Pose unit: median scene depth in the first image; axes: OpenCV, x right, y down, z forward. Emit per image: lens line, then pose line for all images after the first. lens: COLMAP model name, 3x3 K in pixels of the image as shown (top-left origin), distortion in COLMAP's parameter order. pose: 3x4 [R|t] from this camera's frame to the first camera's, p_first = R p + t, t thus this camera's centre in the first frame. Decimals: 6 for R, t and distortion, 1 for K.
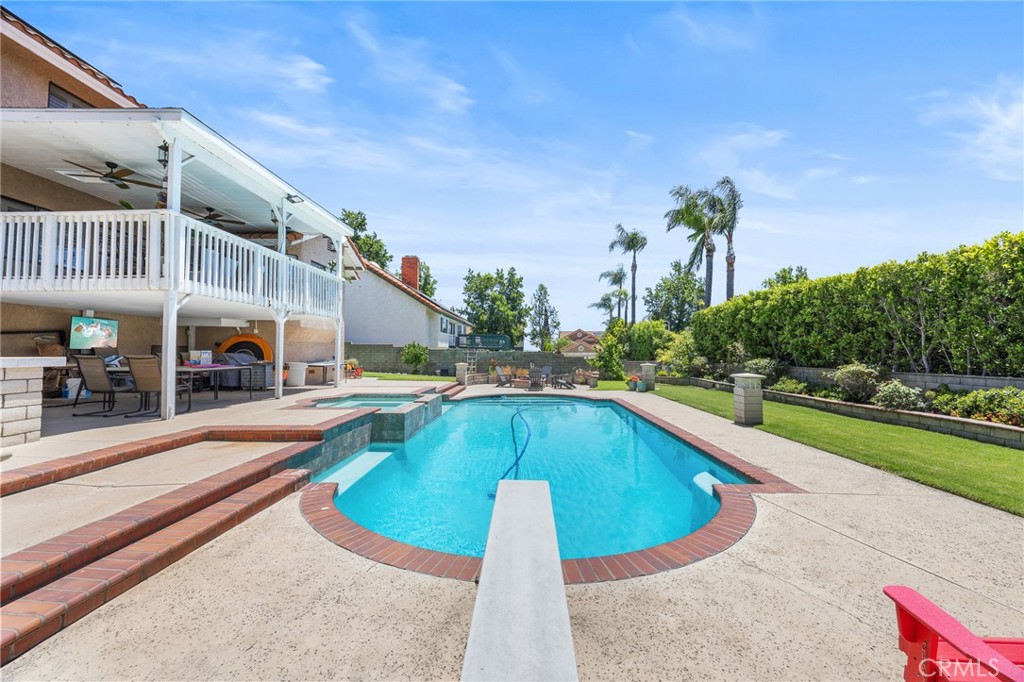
lens RADIAL K [[386.3, 0, 519.1], [0, 386.3, 345.7], [0, 0, 1]] dist [-0.001151, -0.000009]
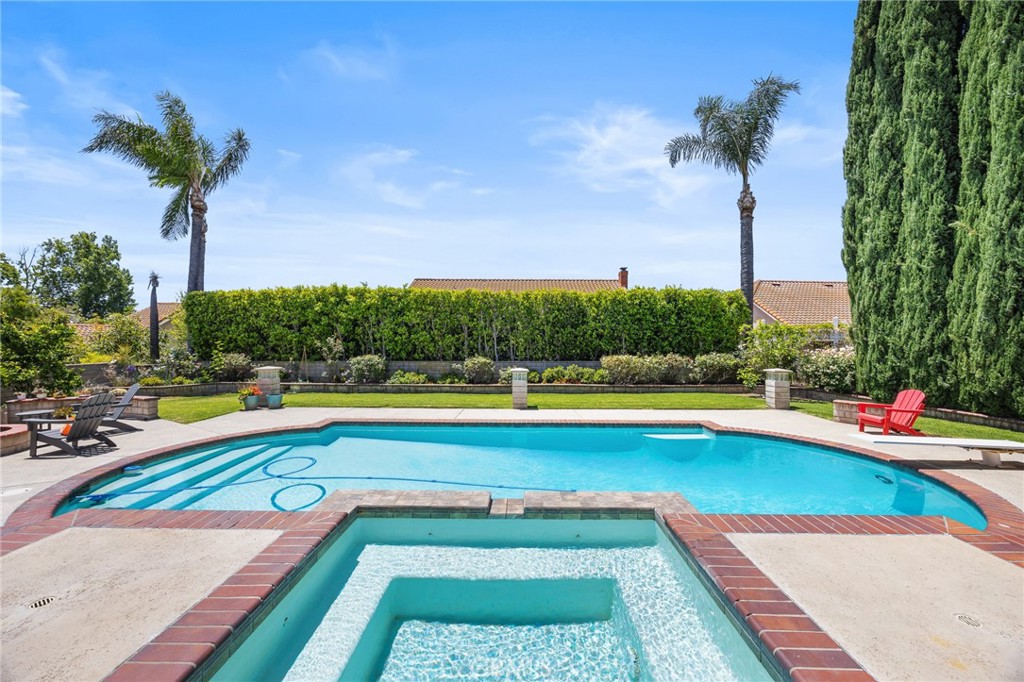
lens RADIAL K [[393.4, 0, 519.2], [0, 393.4, 337.2], [0, 0, 1]] dist [-0.000867, 0.000043]
pose [[0.011521, 0.011581, 0.999867, -0.106646], [-0.020021, 0.999735, -0.011348, -0.002273], [-0.999733, -0.019888, 0.011750, 0.155989]]
